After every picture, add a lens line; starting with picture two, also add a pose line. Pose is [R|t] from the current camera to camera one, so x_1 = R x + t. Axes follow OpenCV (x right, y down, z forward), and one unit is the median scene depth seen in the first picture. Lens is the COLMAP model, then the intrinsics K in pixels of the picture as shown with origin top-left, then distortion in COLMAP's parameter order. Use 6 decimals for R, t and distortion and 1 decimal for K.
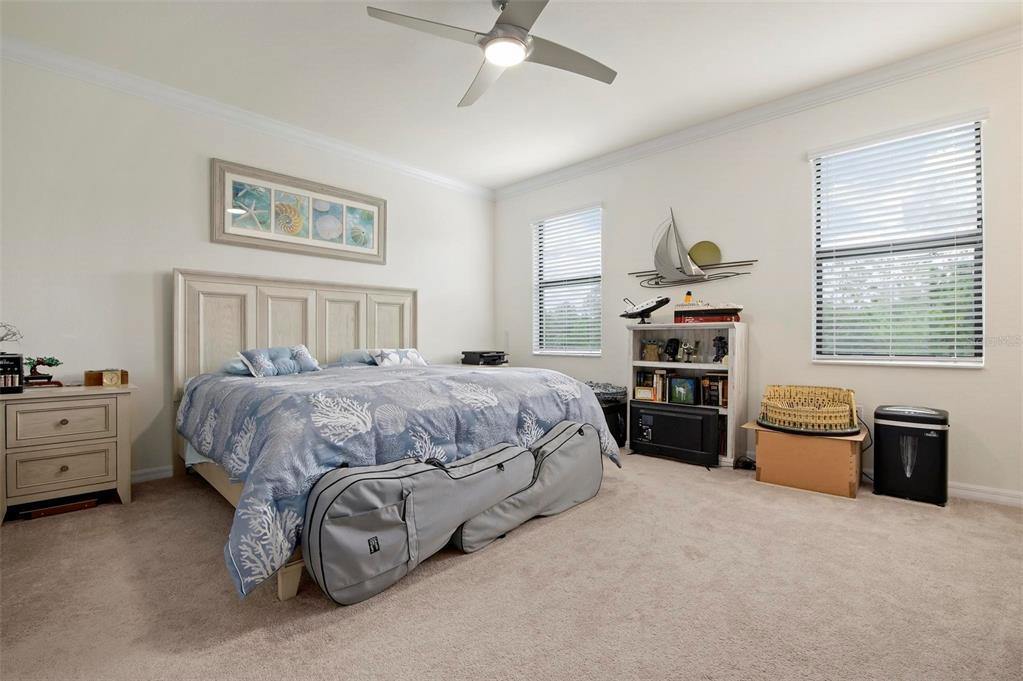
lens RADIAL K [[455.2, 0, 512.4], [0, 455.2, 335.2], [0, 0, 1]] dist [0.003649, -0.002076]
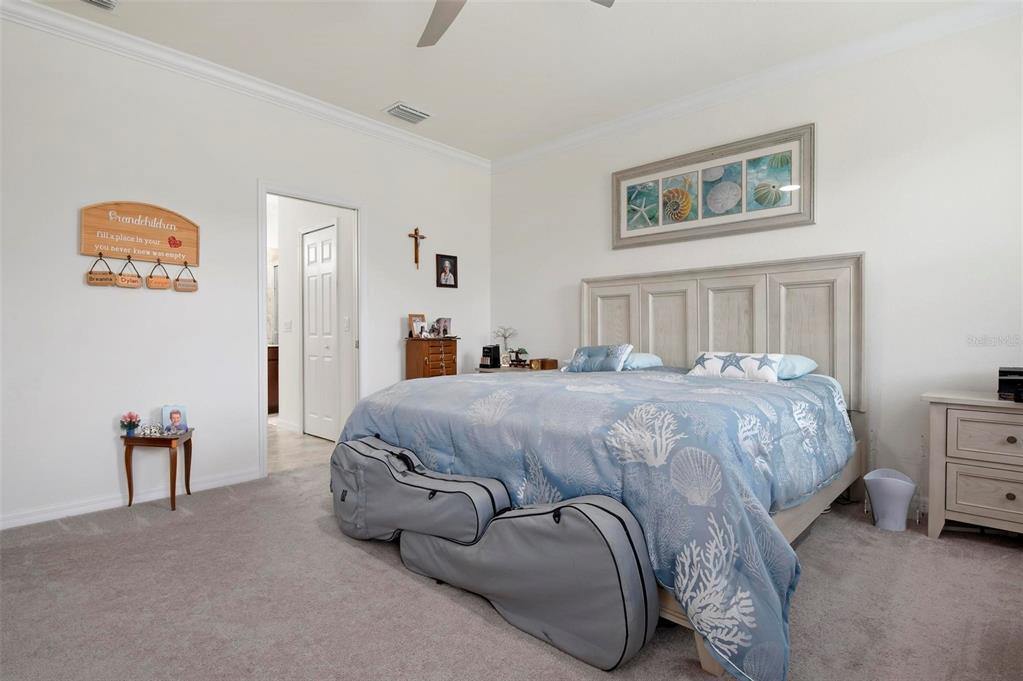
lens RADIAL K [[516.7, 0, 509.0], [0, 516.7, 339.0], [0, 0, 1]] dist [-0.004045, -0.002866]
pose [[0.001598, 0.007774, -0.999969, 0.573368], [0.005012, 0.999957, 0.007782, 0.000925], [0.999986, -0.005025, 0.001559, 0.719052]]
